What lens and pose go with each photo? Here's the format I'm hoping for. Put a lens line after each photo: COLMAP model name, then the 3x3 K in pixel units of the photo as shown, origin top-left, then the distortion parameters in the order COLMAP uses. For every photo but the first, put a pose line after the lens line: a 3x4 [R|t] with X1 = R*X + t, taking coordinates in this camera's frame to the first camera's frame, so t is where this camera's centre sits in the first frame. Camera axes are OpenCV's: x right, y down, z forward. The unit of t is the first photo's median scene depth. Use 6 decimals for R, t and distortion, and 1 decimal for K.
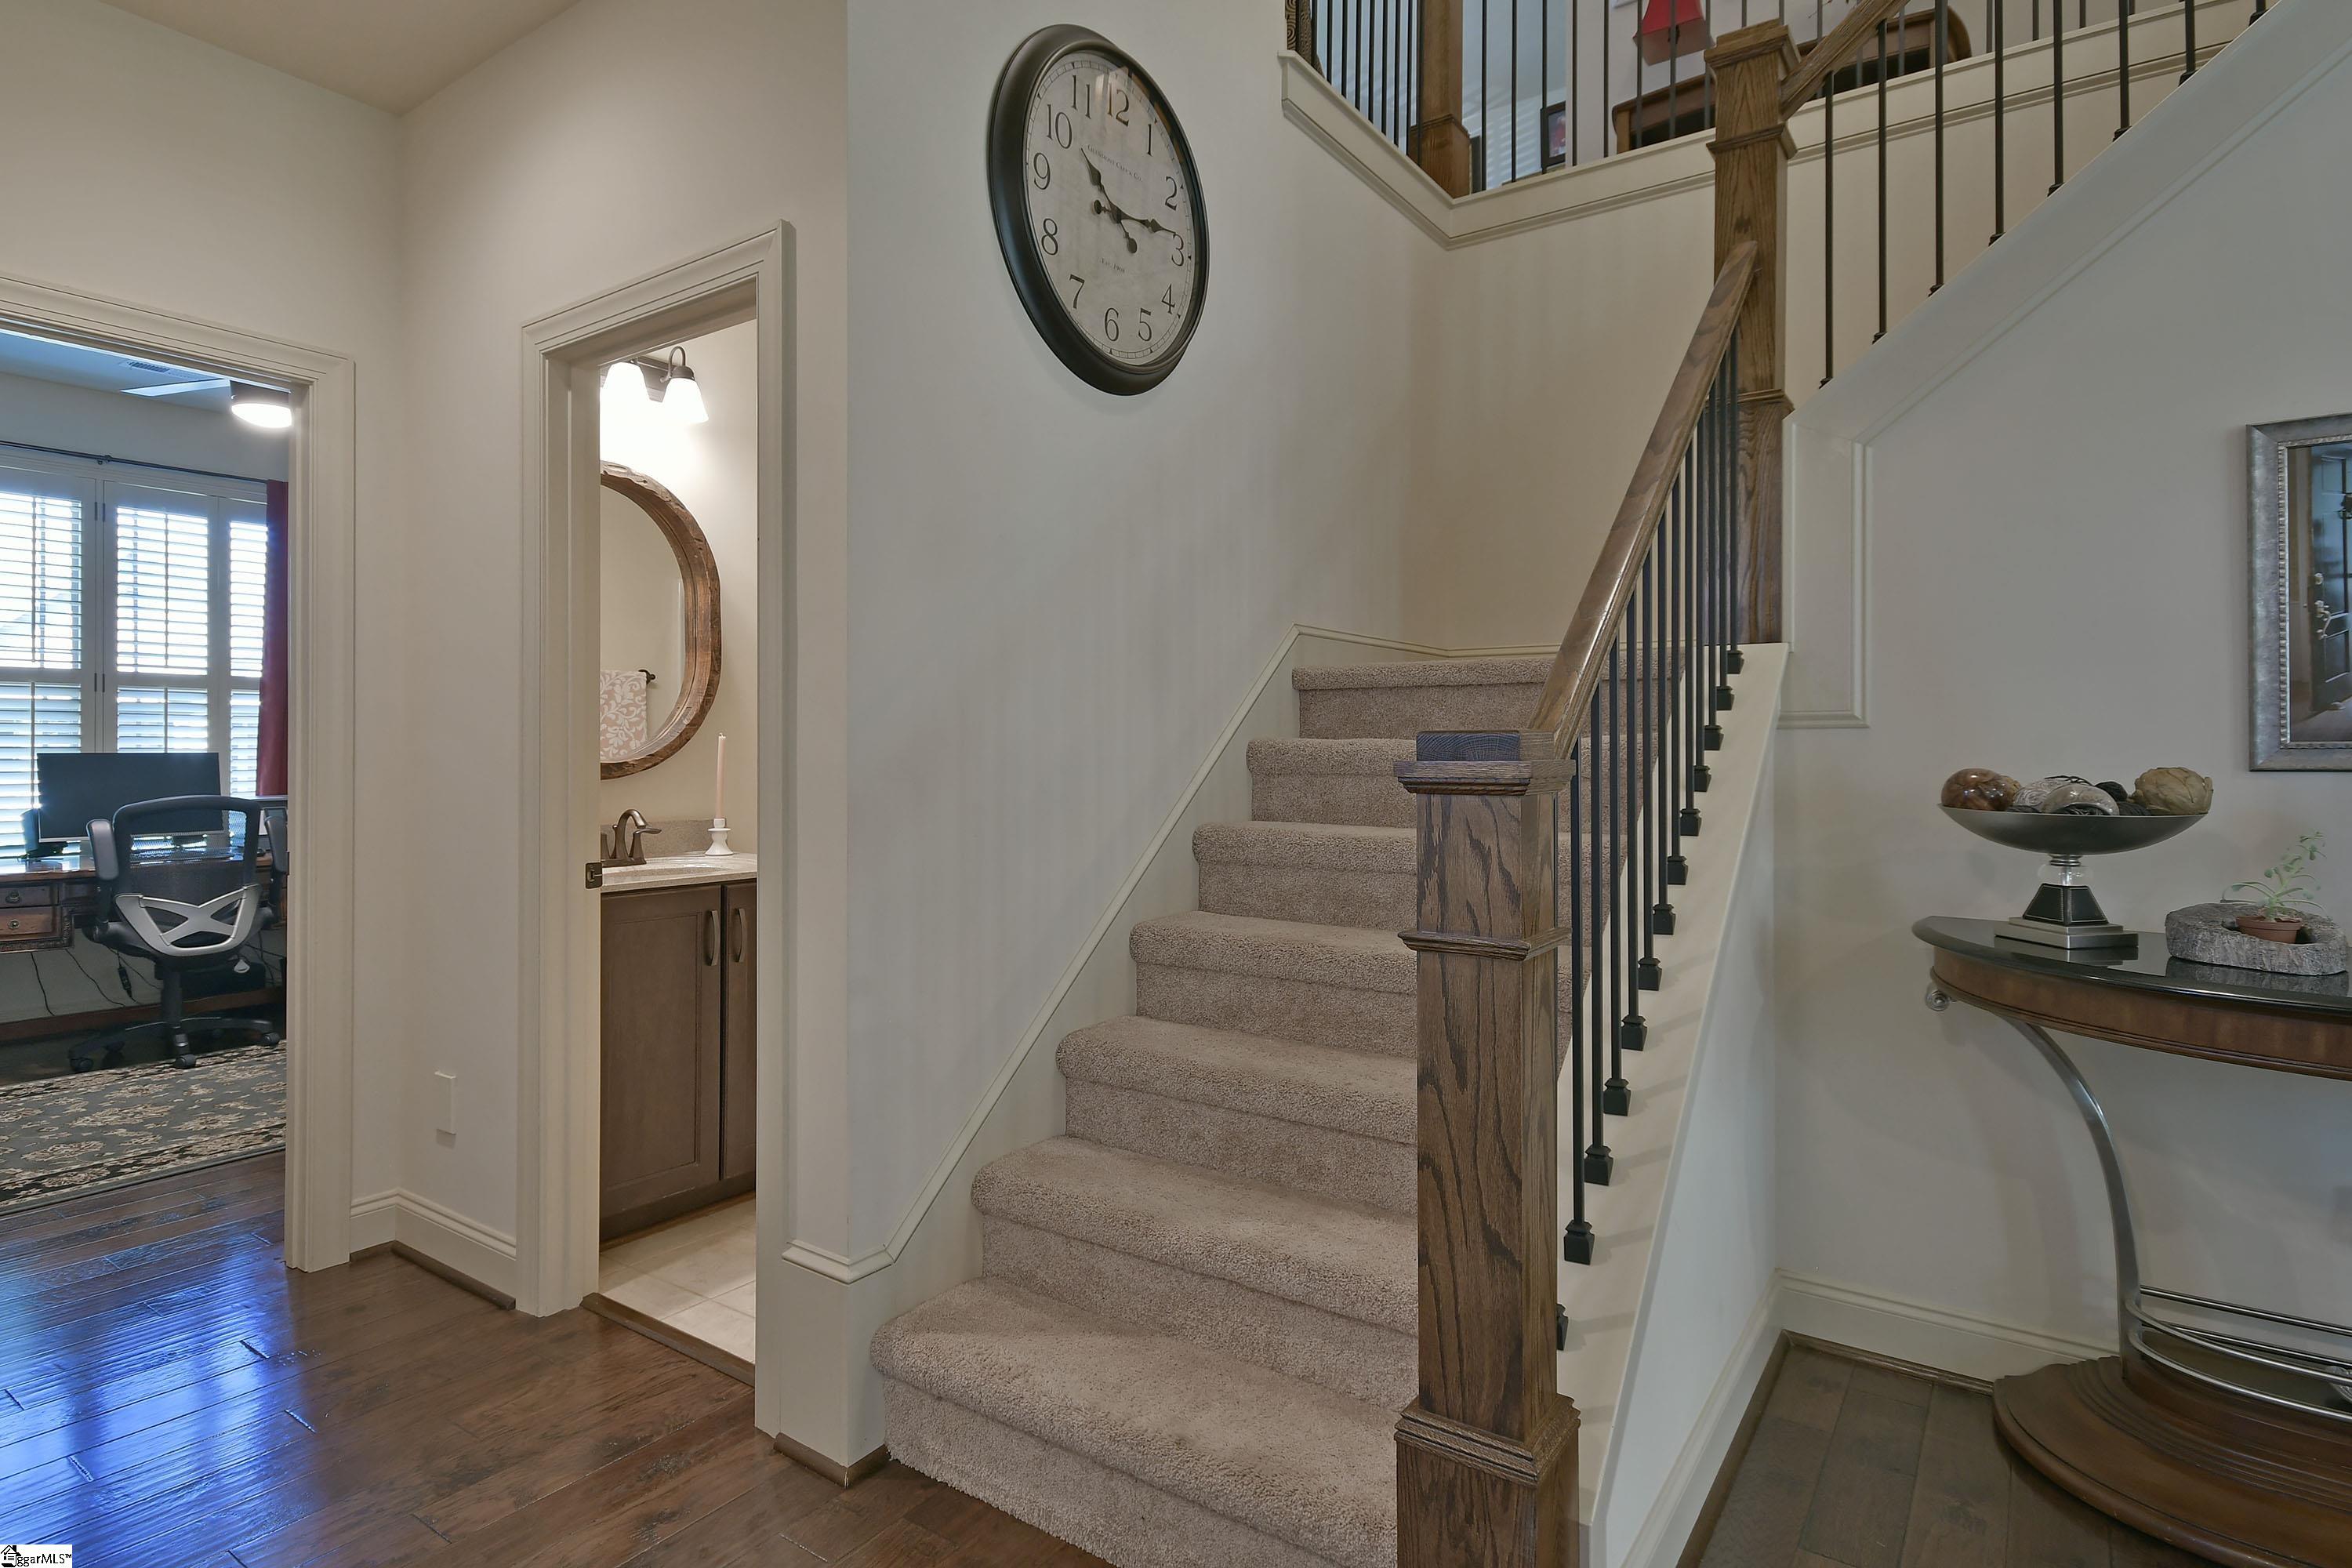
lens RADIAL K [[1277.6, 0, 1051.0], [0, 1277.6, 740.7], [0, 0, 1]] dist [0.004887, 0.001283]
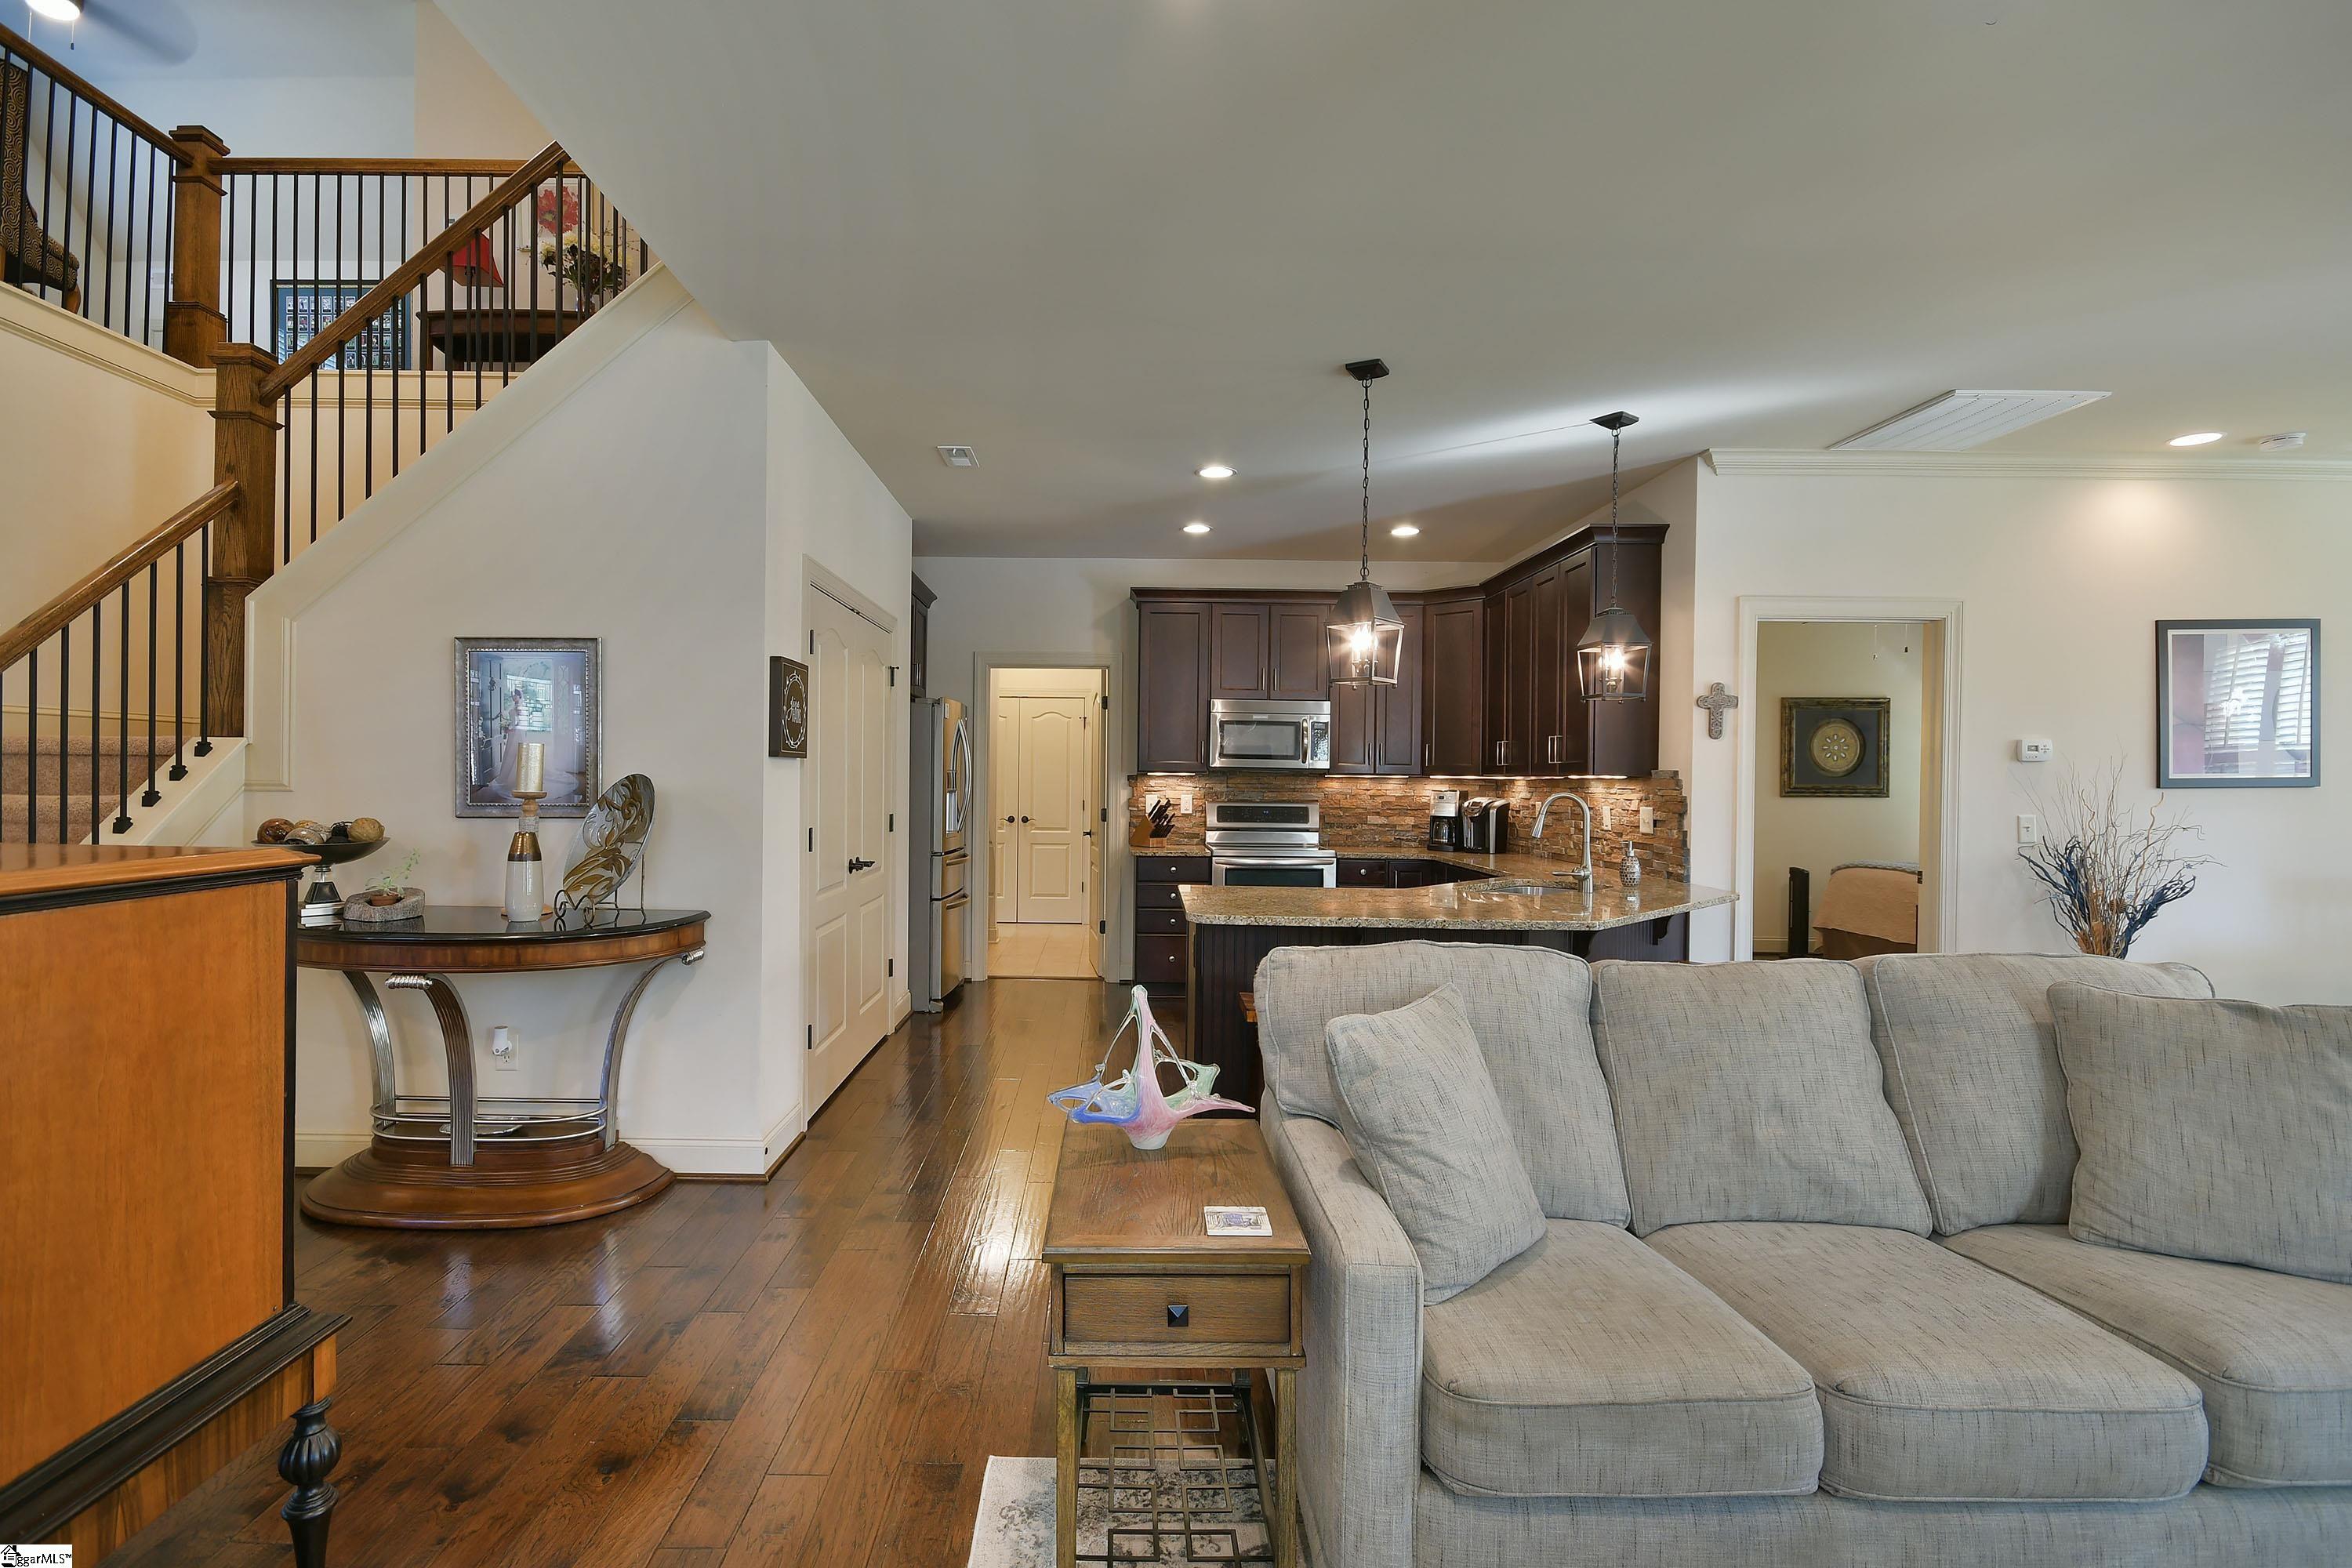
lens RADIAL K [[1139.7, 0, 1061.1], [0, 1139.7, 790.3], [0, 0, 1]] dist [-0.001773, -0.001023]
pose [[0.805878, 0.001689, 0.592079, 0.293104], [-0.014275, 0.999761, 0.016578, -0.025838], [-0.591909, -0.021812, 0.805710, -0.402969]]
